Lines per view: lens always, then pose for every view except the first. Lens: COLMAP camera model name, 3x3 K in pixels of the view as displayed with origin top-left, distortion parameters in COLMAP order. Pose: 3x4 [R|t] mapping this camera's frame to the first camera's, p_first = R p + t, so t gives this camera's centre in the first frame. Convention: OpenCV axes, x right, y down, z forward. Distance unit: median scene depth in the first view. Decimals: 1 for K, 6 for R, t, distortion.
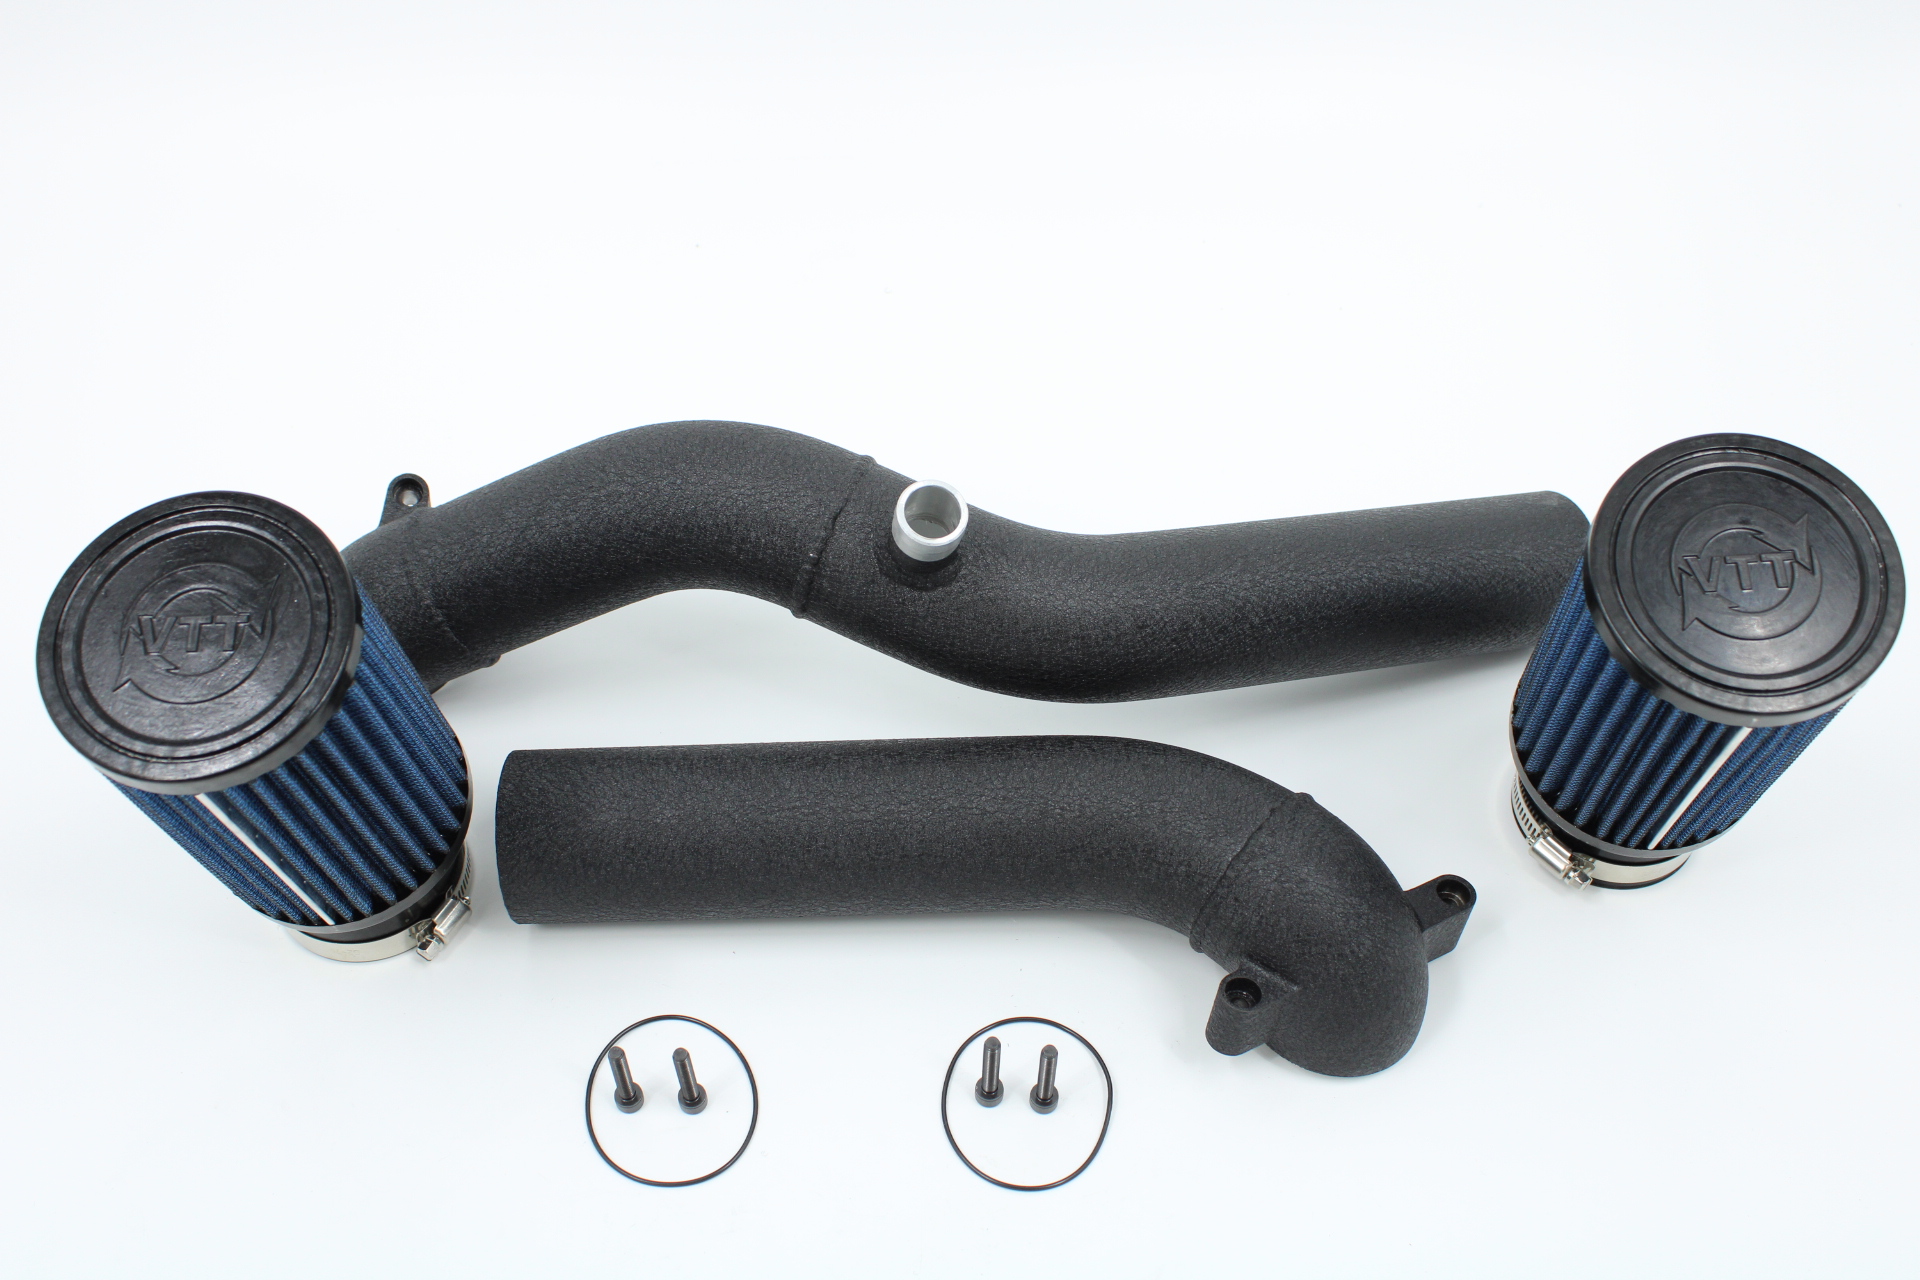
lens RADIAL K [[1808.9, 0, 960.0], [0, 1808.9, 640.0], [0, 0, 1]] dist [-0.150916, 0.157891]
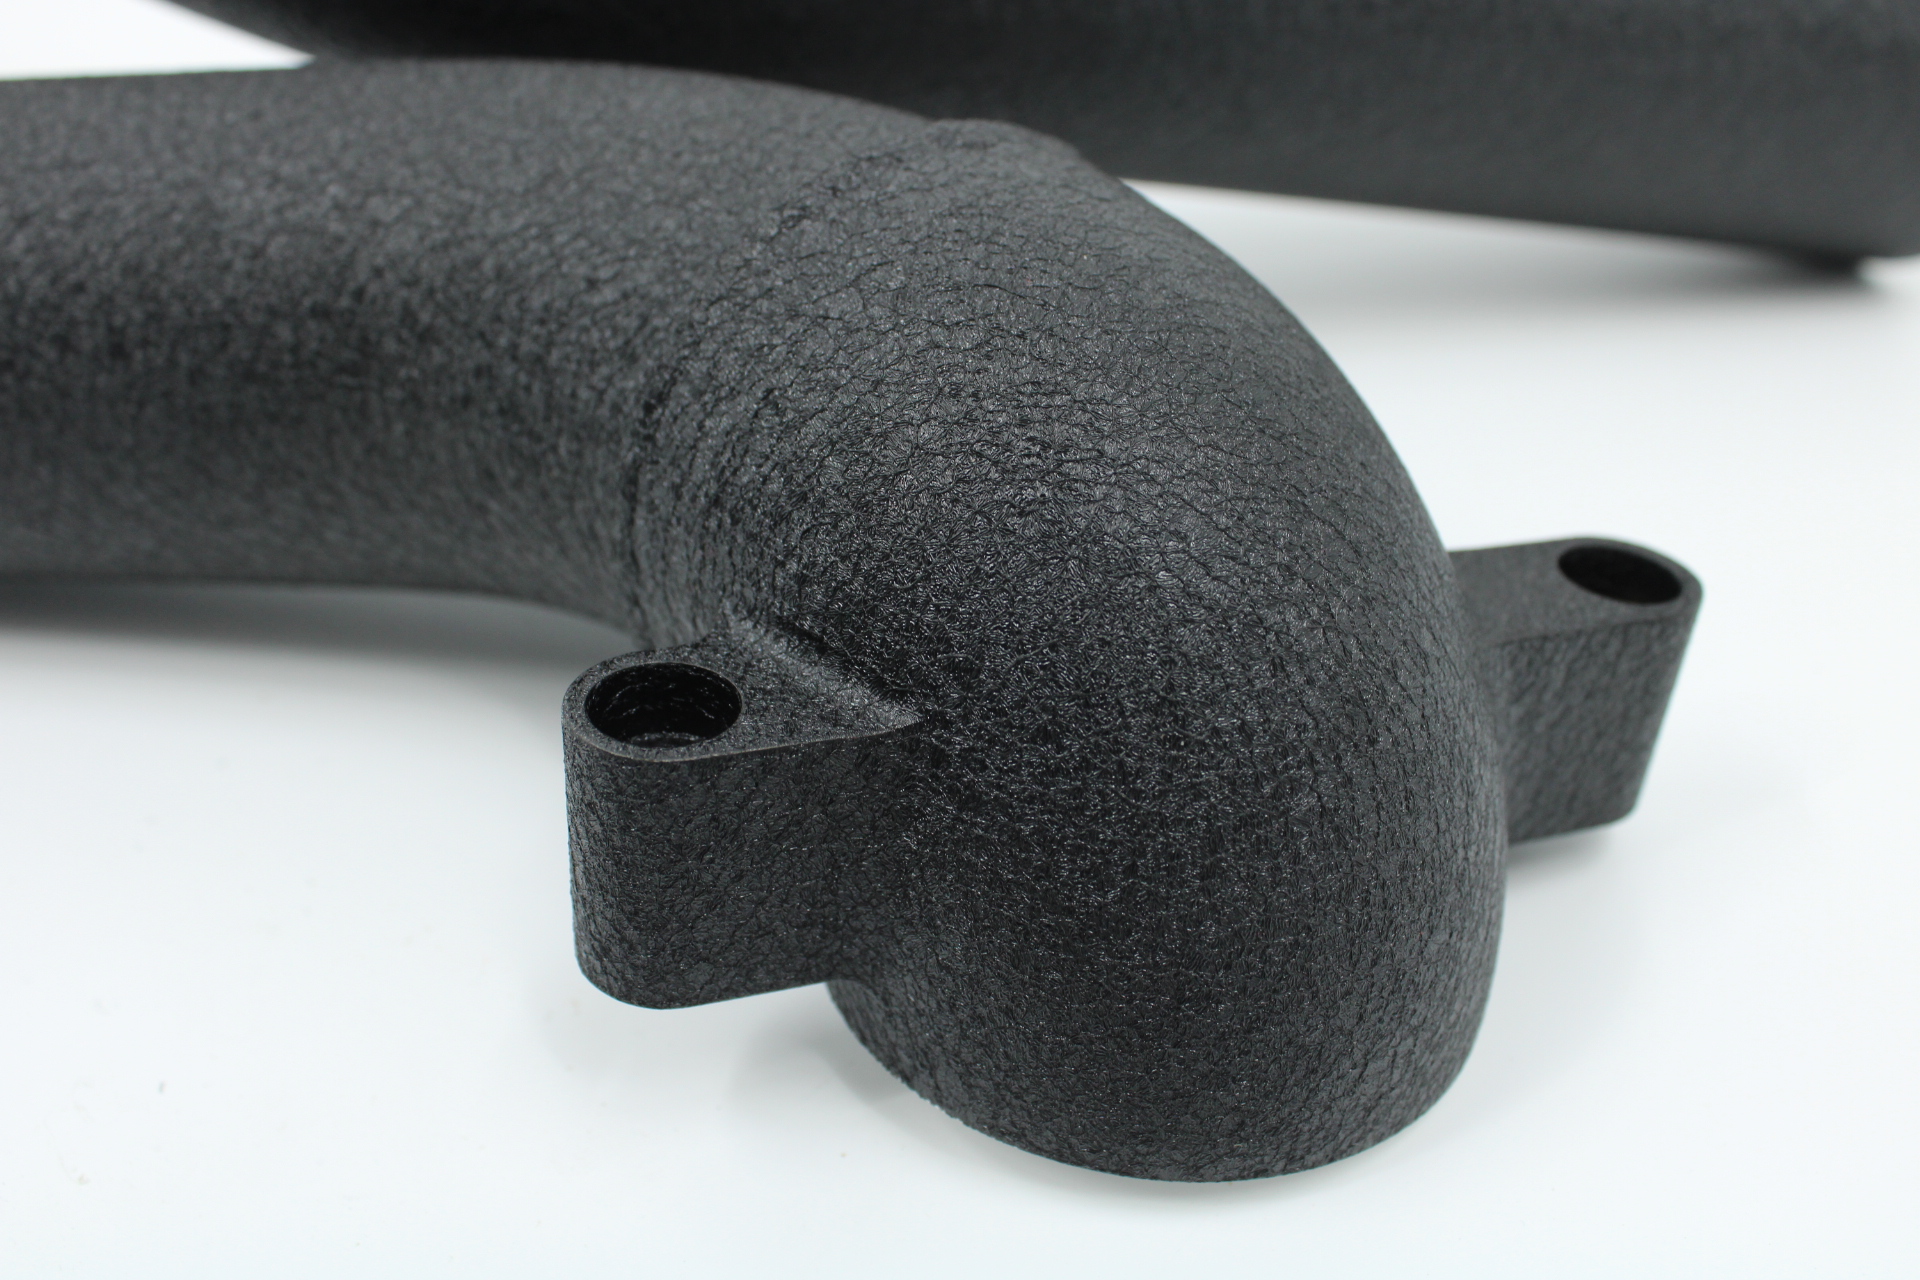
lens RADIAL K [[1808.9, 0, 960.0], [0, 1808.9, 640.0], [0, 0, 1]] dist [-0.150916, 0.157891]
pose [[0.984314, 0.073471, -0.160397, 0.223662], [-0.106105, 0.972888, -0.205502, 0.222100], [0.140950, 0.219298, 0.965423, 0.731994]]
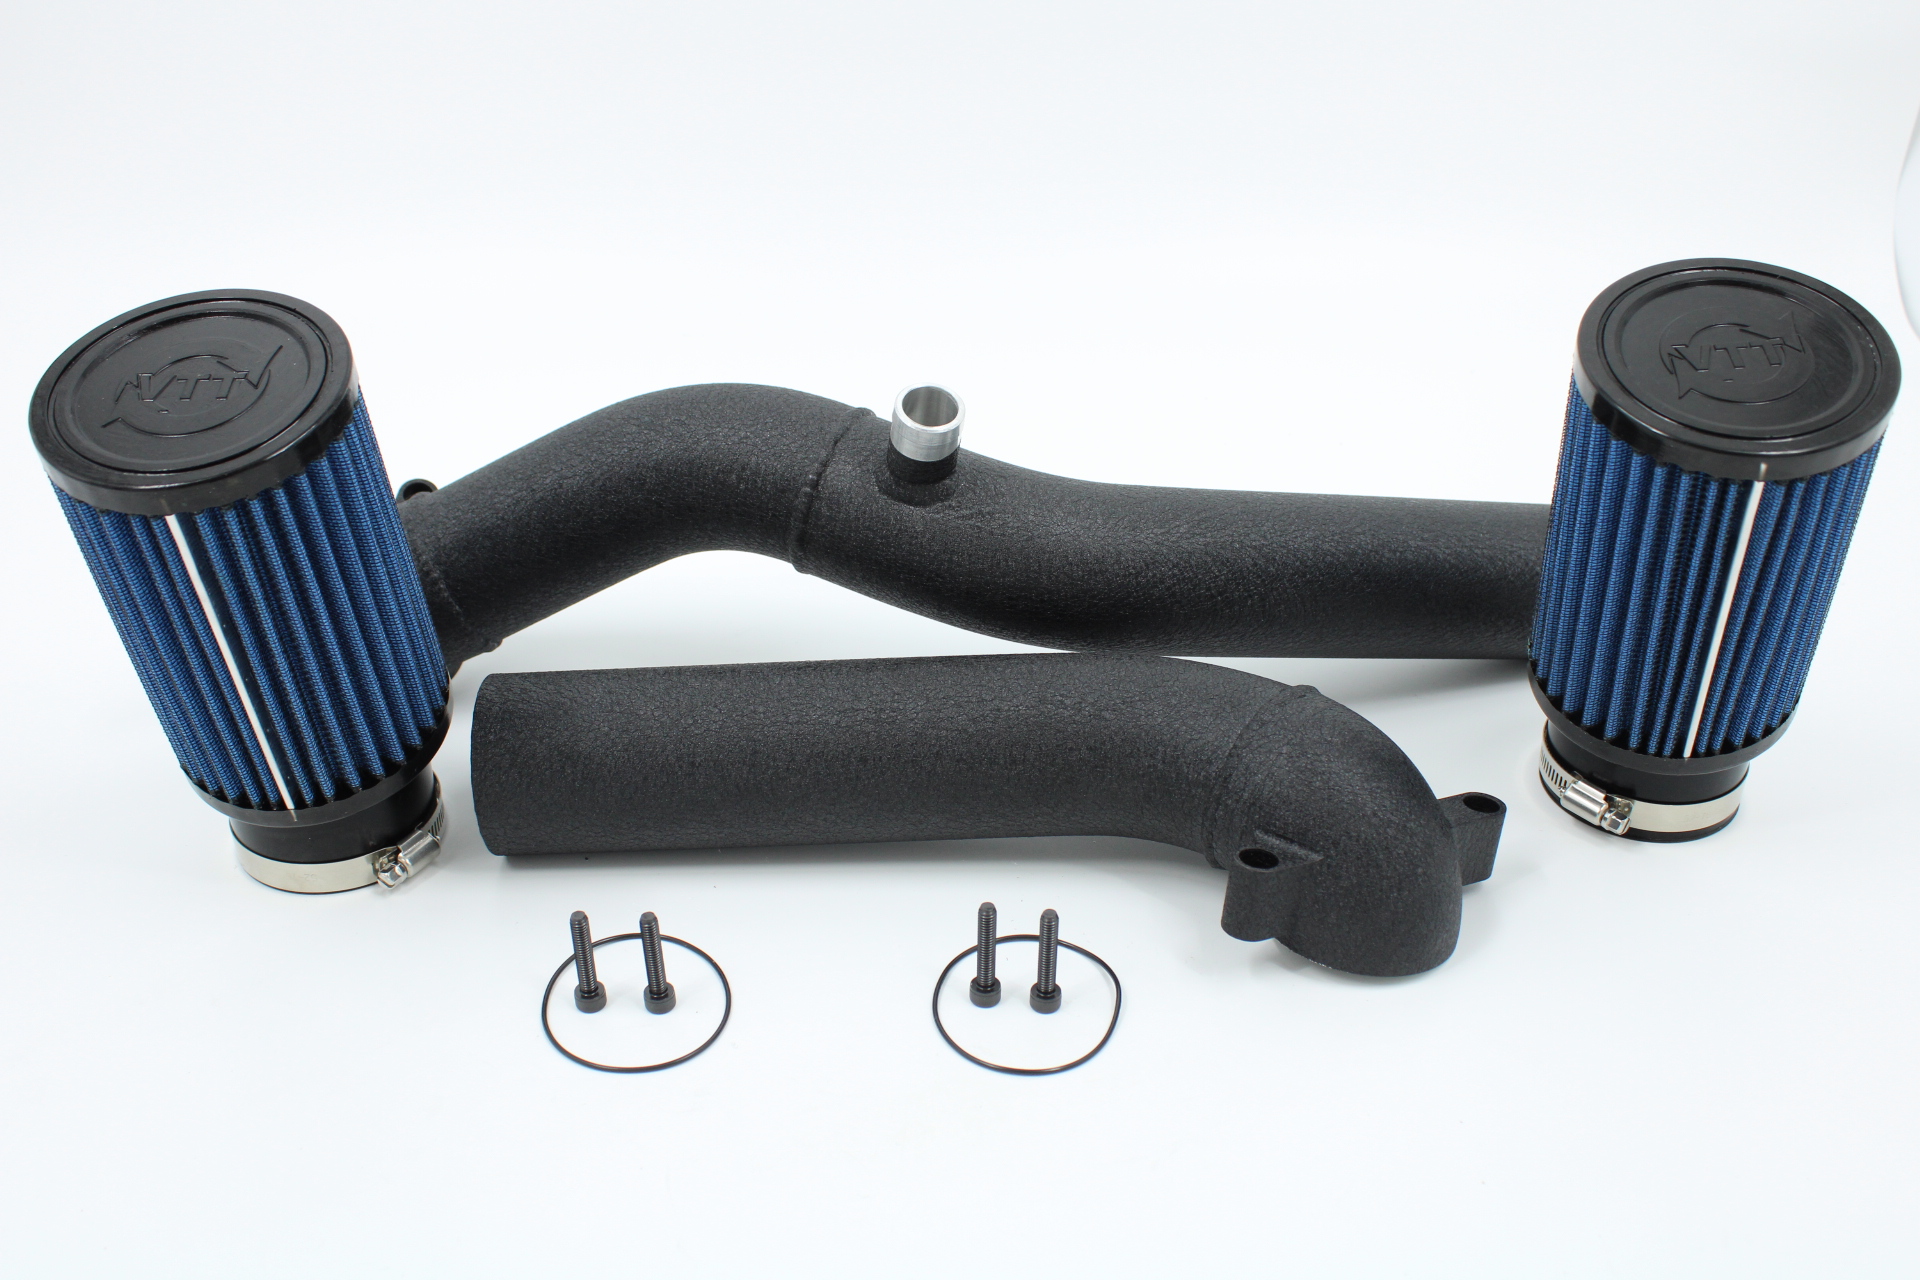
lens RADIAL K [[1800.8, 0, 962.0], [0, 1800.8, 700.4], [0, 0, 1]] dist [-0.119561, 0.007020]
pose [[0.999835, 0.000748, -0.018136, 0.020506], [-0.006019, 0.956275, -0.292408, 0.370503], [0.017125, 0.292469, 0.956122, 0.084954]]
